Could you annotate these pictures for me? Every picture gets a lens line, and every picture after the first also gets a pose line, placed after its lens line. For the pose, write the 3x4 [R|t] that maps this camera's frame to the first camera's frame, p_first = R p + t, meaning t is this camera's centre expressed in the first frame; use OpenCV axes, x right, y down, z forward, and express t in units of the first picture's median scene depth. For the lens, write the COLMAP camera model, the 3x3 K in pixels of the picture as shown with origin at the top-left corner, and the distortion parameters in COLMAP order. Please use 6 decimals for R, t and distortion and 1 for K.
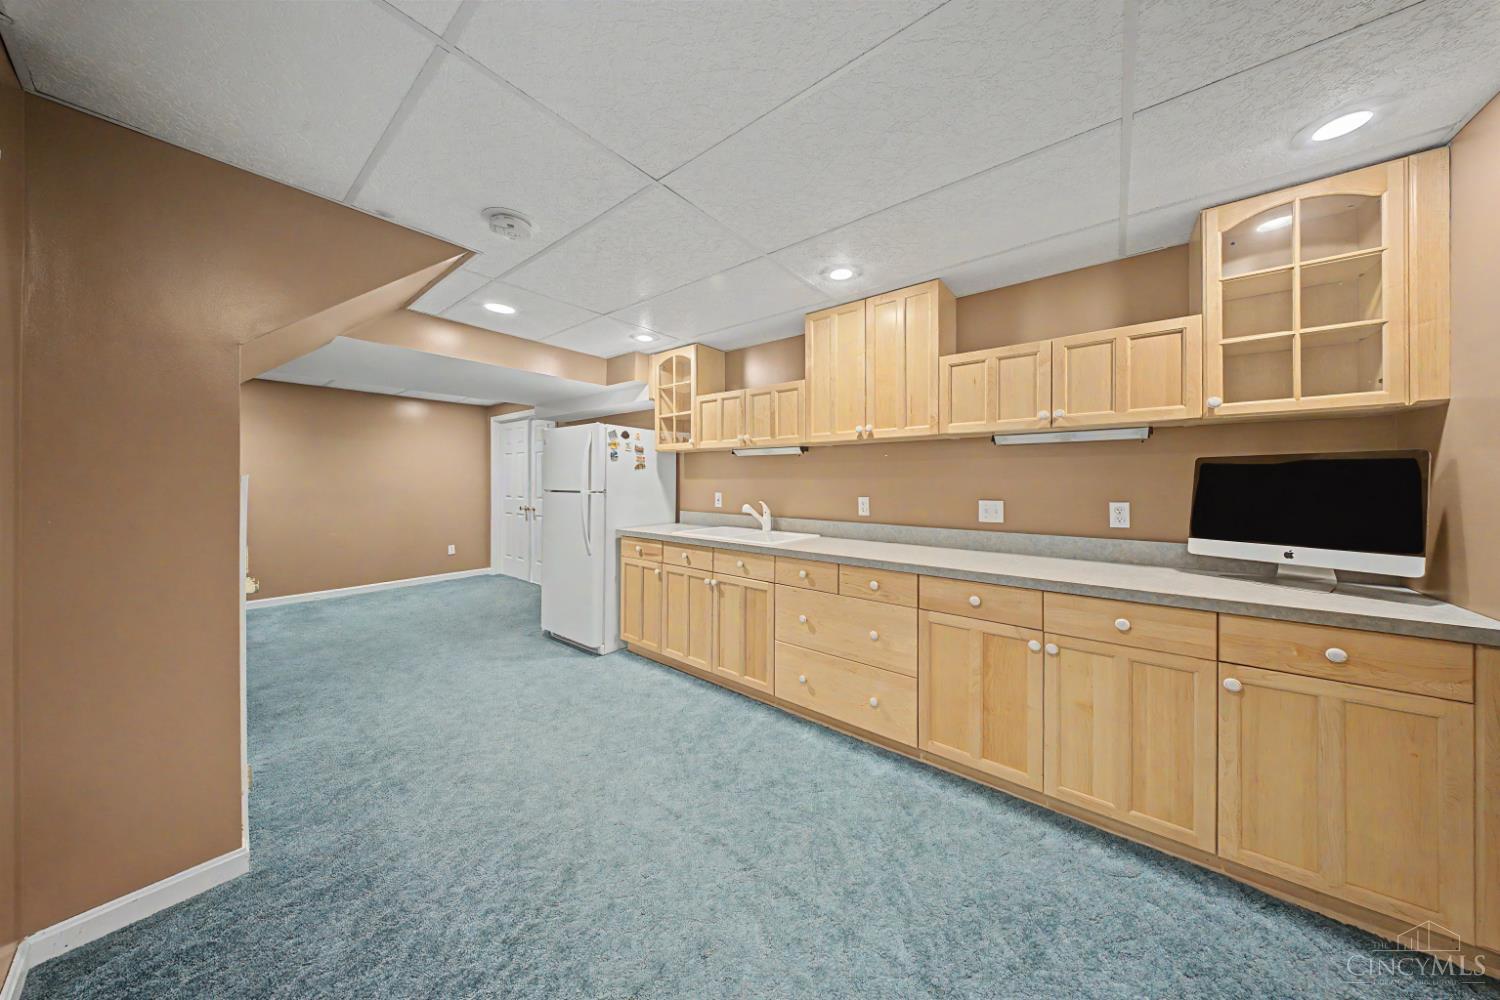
lens RADIAL K [[445.2, 0, 745.4], [0, 445.2, 495.7], [0, 0, 1]] dist [0.000428, 0.000027]
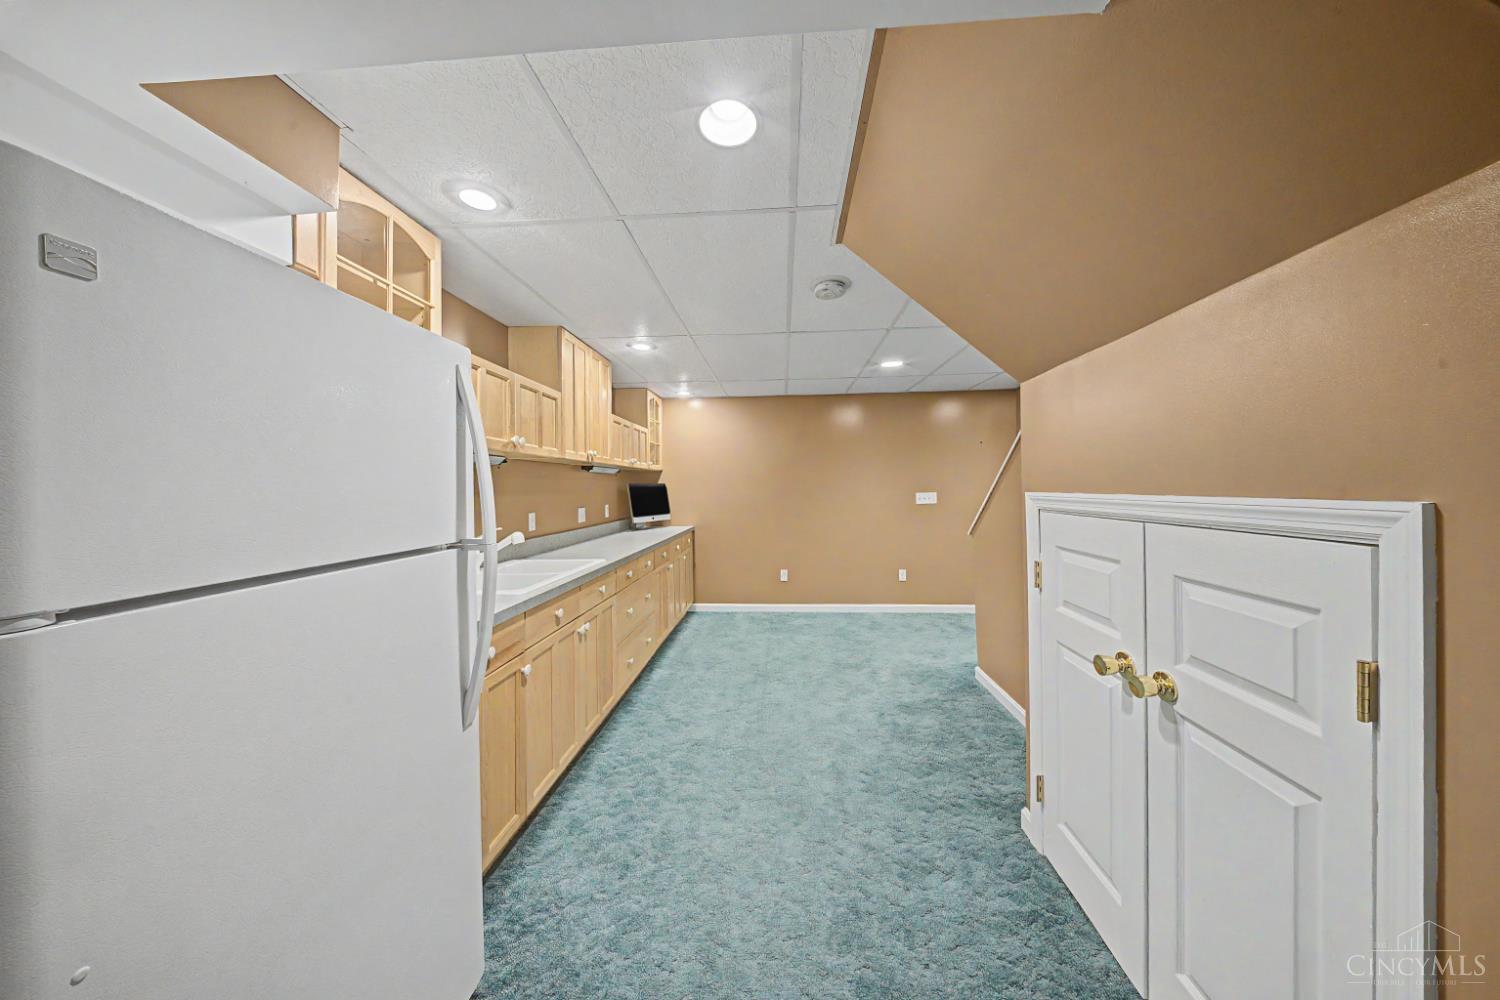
lens RADIAL K [[445.2, 0, 745.4], [0, 445.2, 495.7], [0, 0, 1]] dist [0.000428, 0.000027]
pose [[-0.534193, -0.004300, 0.845351, -1.165204], [0.036598, 0.998932, 0.028208, -0.055358], [-0.844570, 0.046006, -0.533465, 1.521637]]
